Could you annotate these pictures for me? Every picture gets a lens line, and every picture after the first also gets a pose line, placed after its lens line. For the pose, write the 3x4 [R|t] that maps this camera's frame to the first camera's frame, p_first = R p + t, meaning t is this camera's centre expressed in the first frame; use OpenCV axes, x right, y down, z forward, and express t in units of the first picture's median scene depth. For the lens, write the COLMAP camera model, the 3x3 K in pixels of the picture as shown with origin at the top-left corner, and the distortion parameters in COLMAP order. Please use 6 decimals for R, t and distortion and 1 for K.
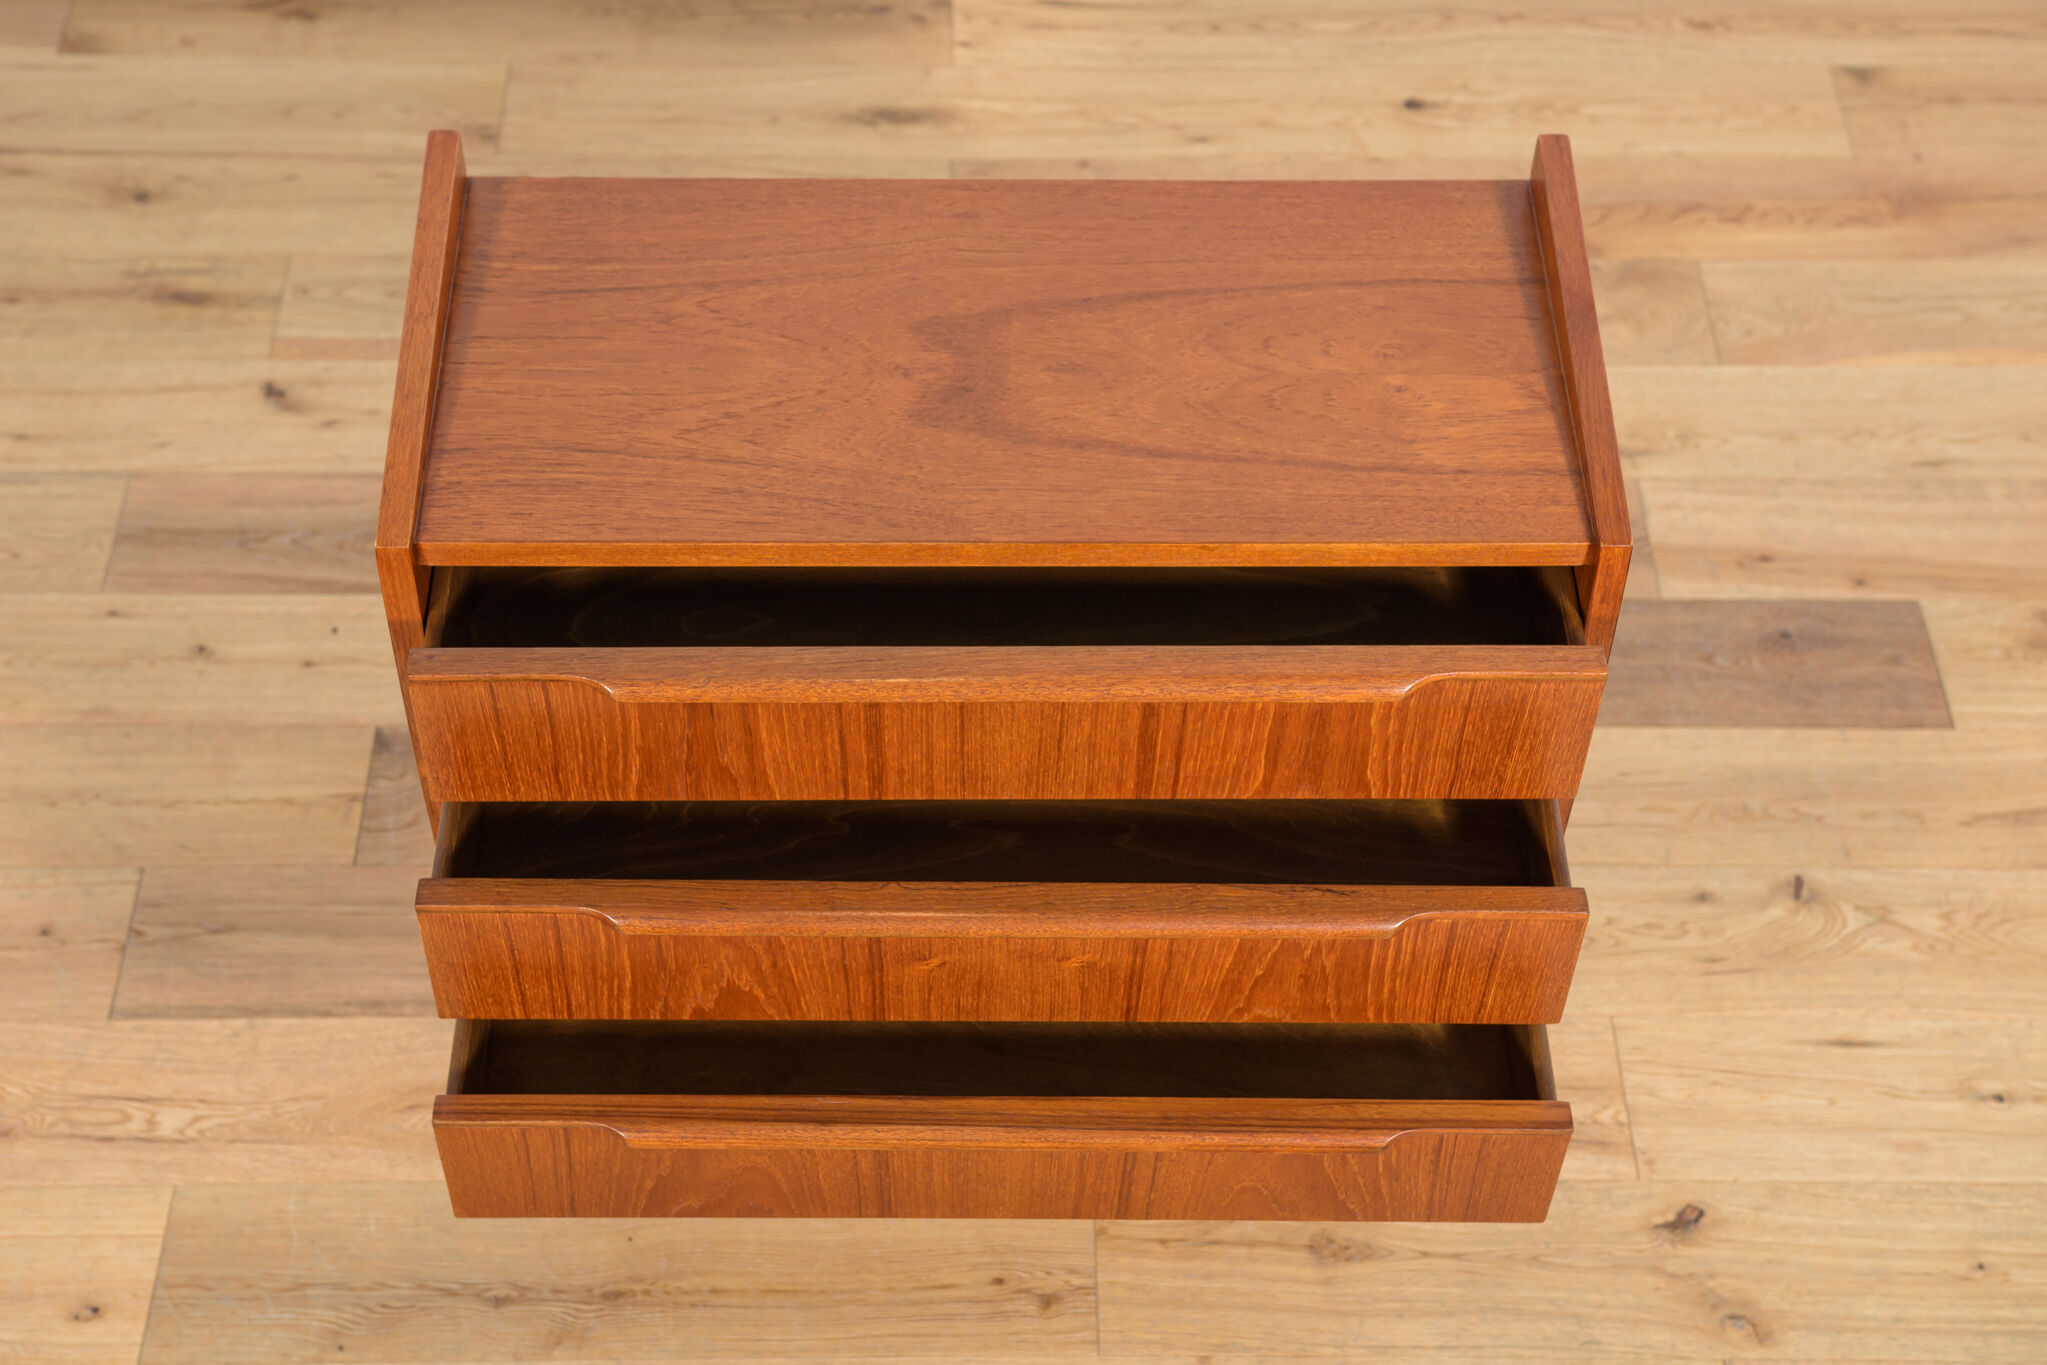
lens RADIAL K [[2928.2, 0, 1009.6], [0, 2928.2, 719.7], [0, 0, 1]] dist [0.112648, 0.007382]
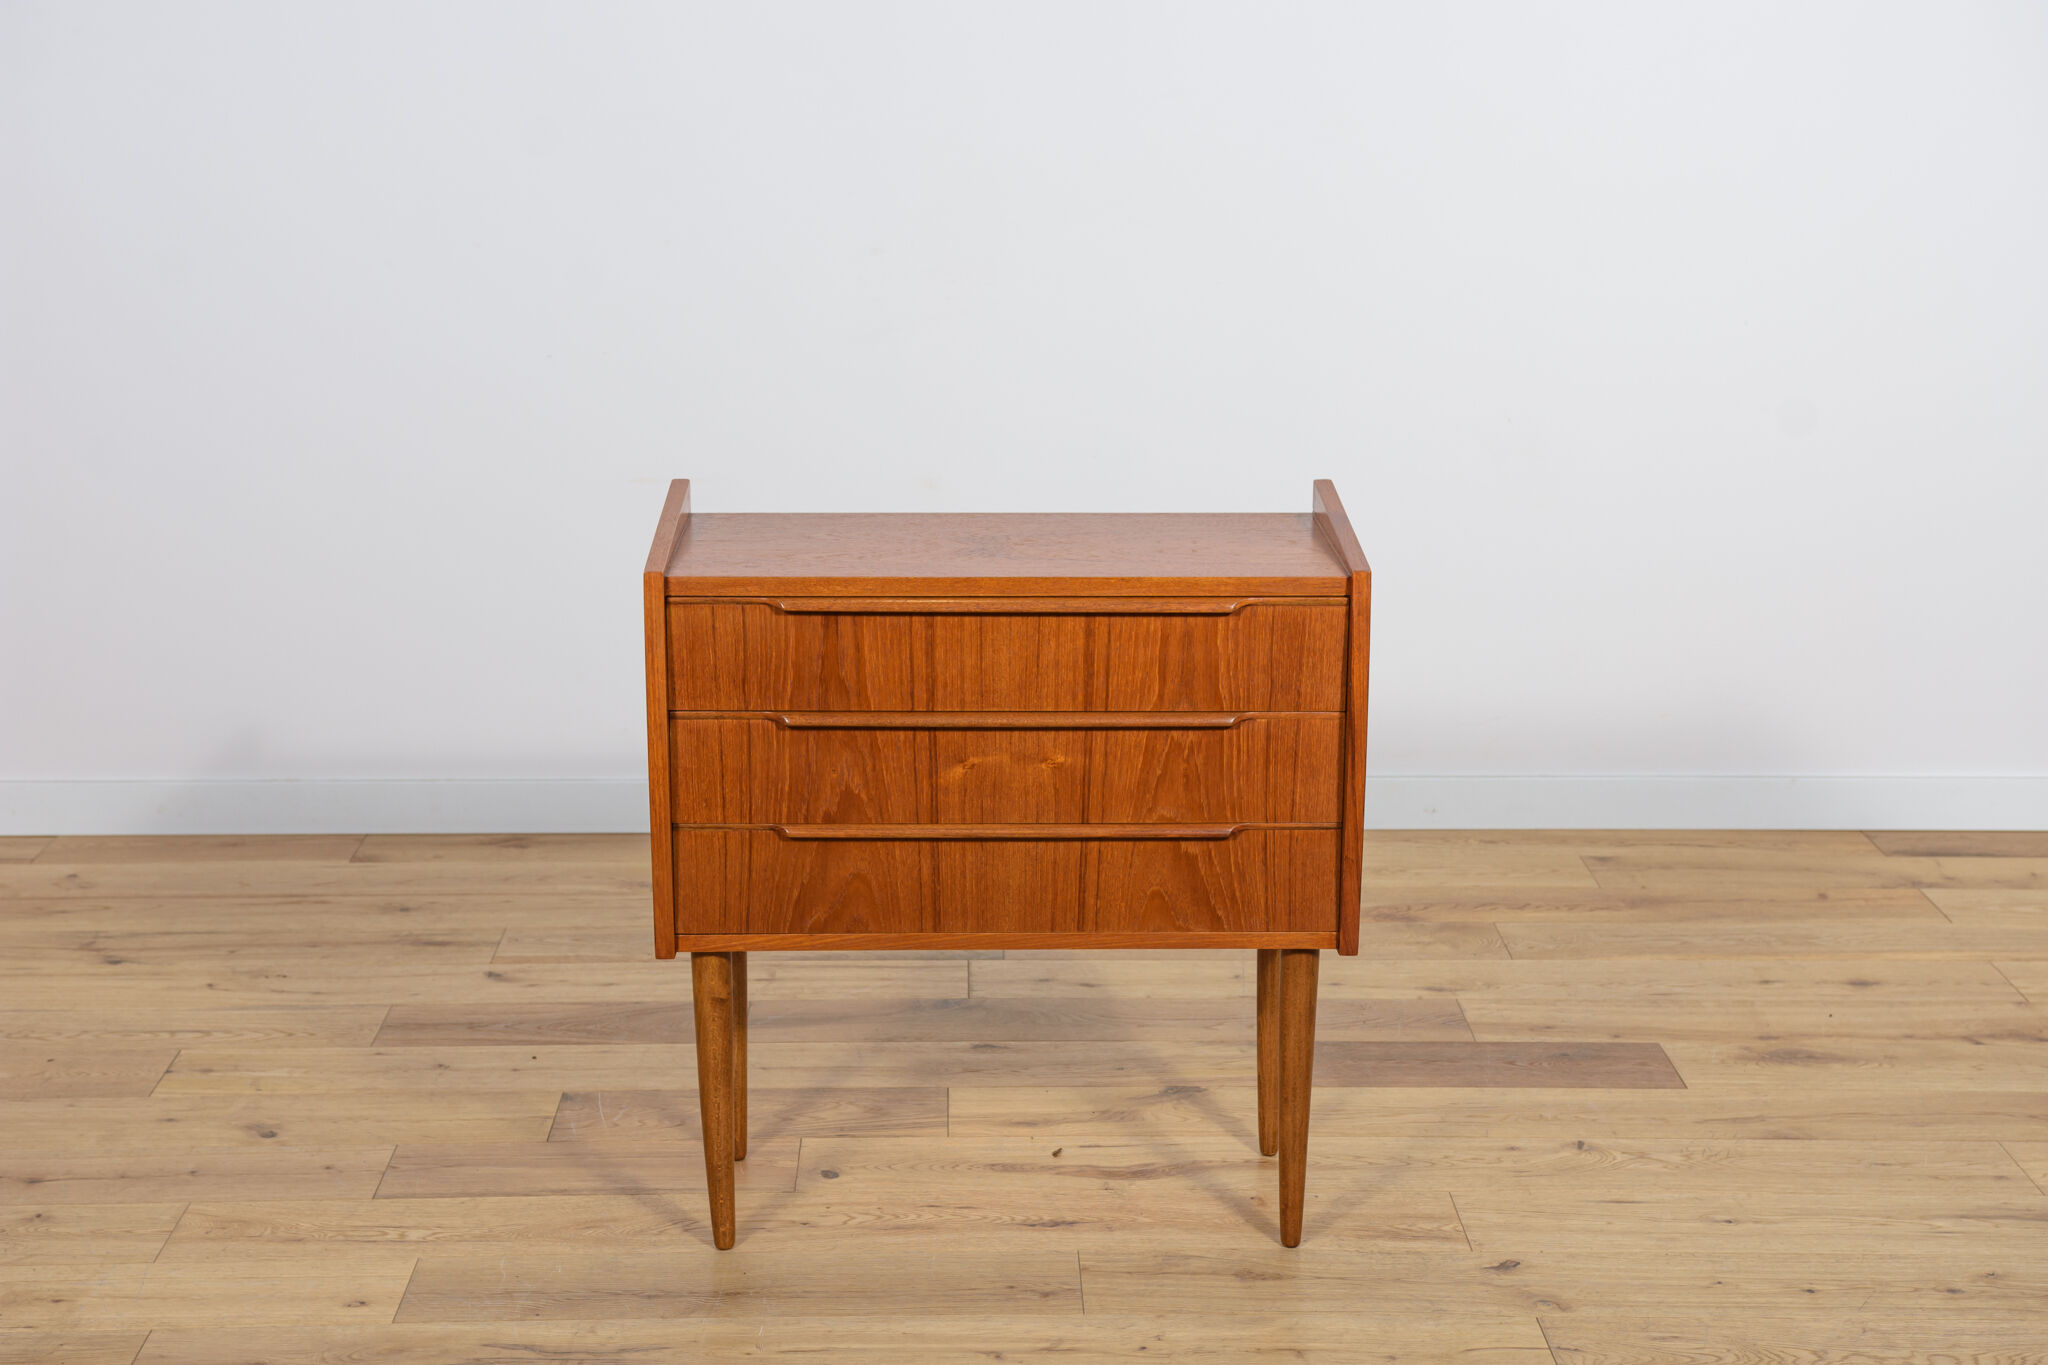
lens RADIAL K [[2929.6, 0, 1010.0], [0, 2929.6, 719.7], [0, 0, 1]] dist [0.112648, 0.007382]
pose [[0.999858, -0.016462, 0.003661, -0.004422], [0.015525, 0.813779, -0.580967, 0.727209], [0.006585, 0.580942, 0.813919, -0.263152]]
